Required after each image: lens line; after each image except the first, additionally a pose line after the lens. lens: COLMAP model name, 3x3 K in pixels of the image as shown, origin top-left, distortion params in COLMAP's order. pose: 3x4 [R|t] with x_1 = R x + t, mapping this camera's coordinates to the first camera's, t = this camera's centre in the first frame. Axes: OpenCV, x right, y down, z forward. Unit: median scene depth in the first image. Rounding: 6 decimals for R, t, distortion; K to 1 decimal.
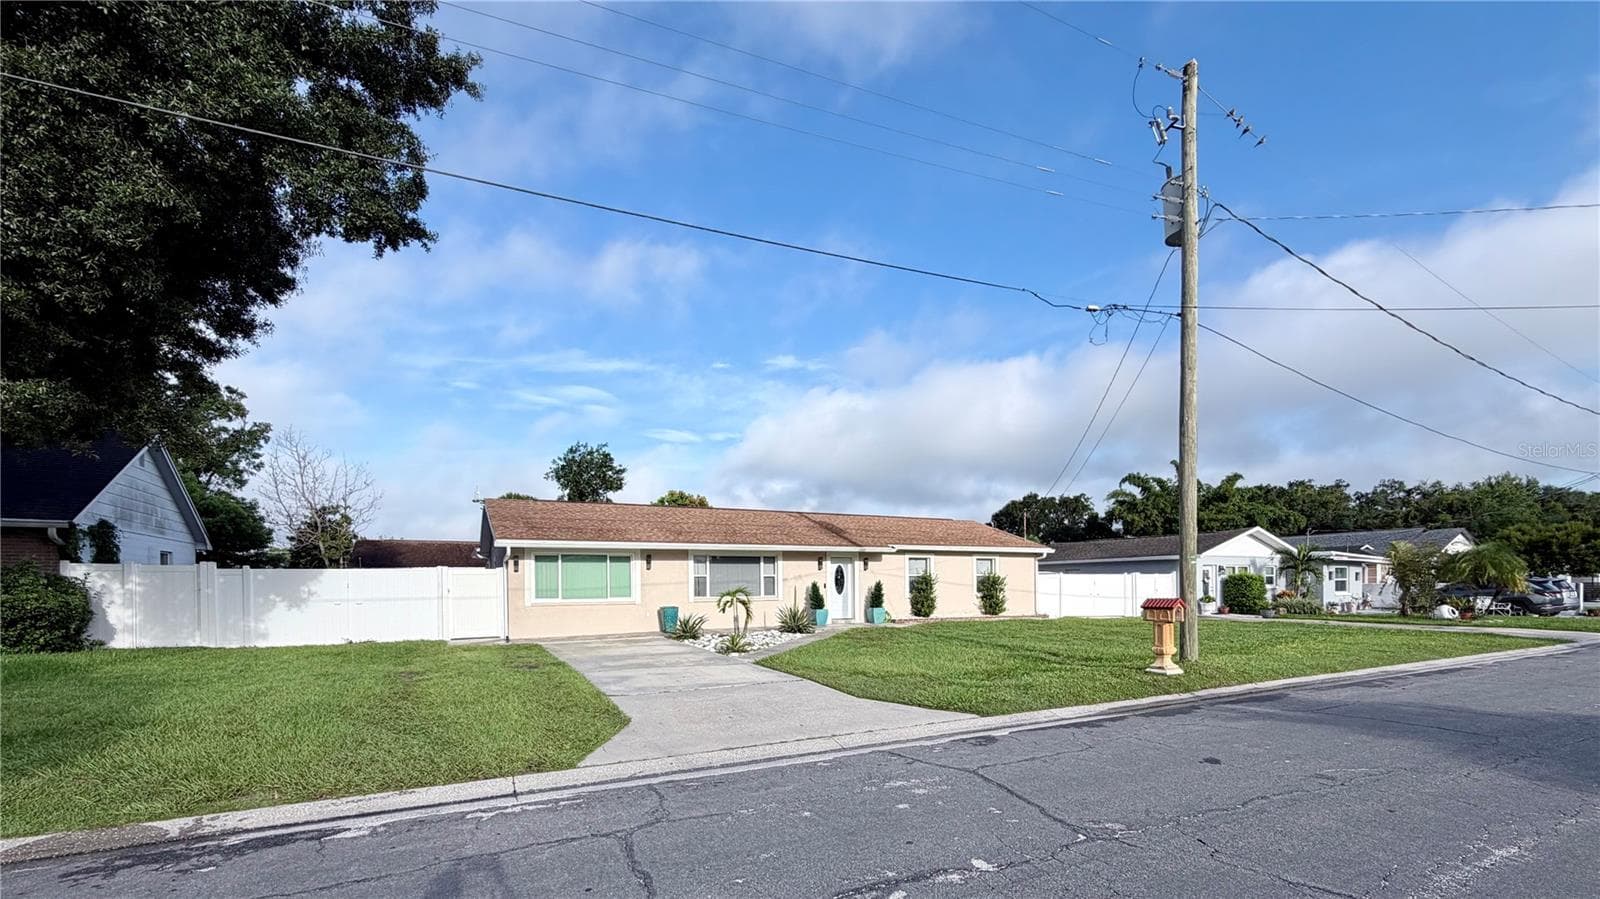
lens RADIAL K [[693.0, 0, 805.0], [0, 693.0, 569.5], [0, 0, 1]] dist [0.000075, -0.000380]
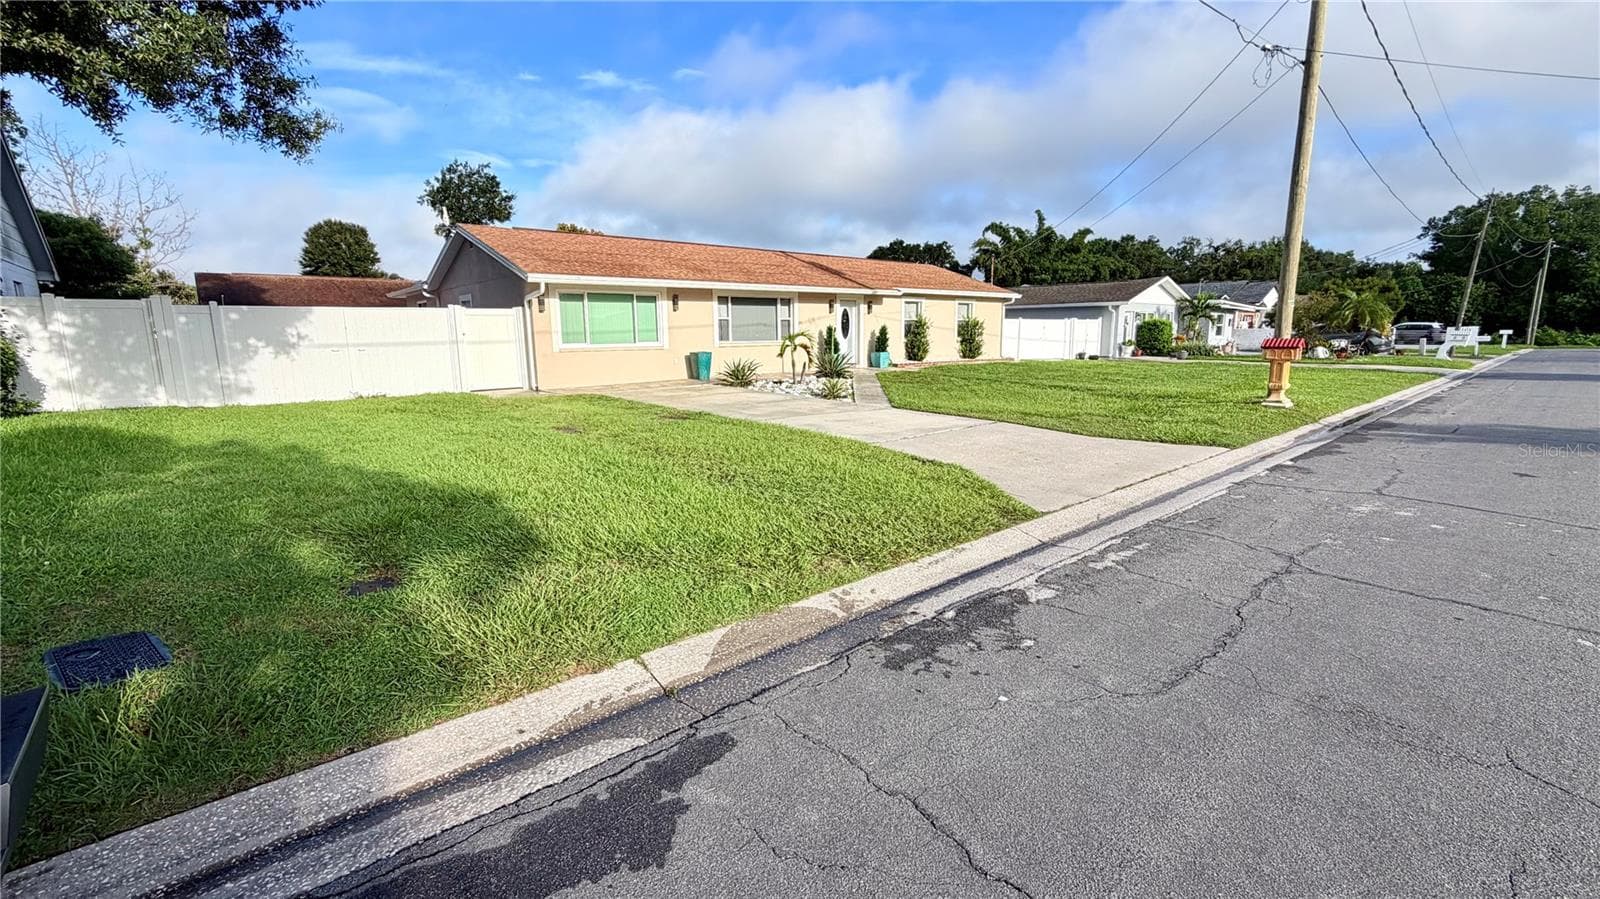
lens RADIAL K [[689.9, 0, 800.0], [0, 689.9, 449.5], [0, 0, 1]] dist [0.000732, -0.000636]
pose [[0.972196, -0.039218, 0.230862, -0.234381], [-0.005371, 0.981882, 0.189417, 0.005179], [-0.234108, -0.185390, 0.954371, 0.049493]]
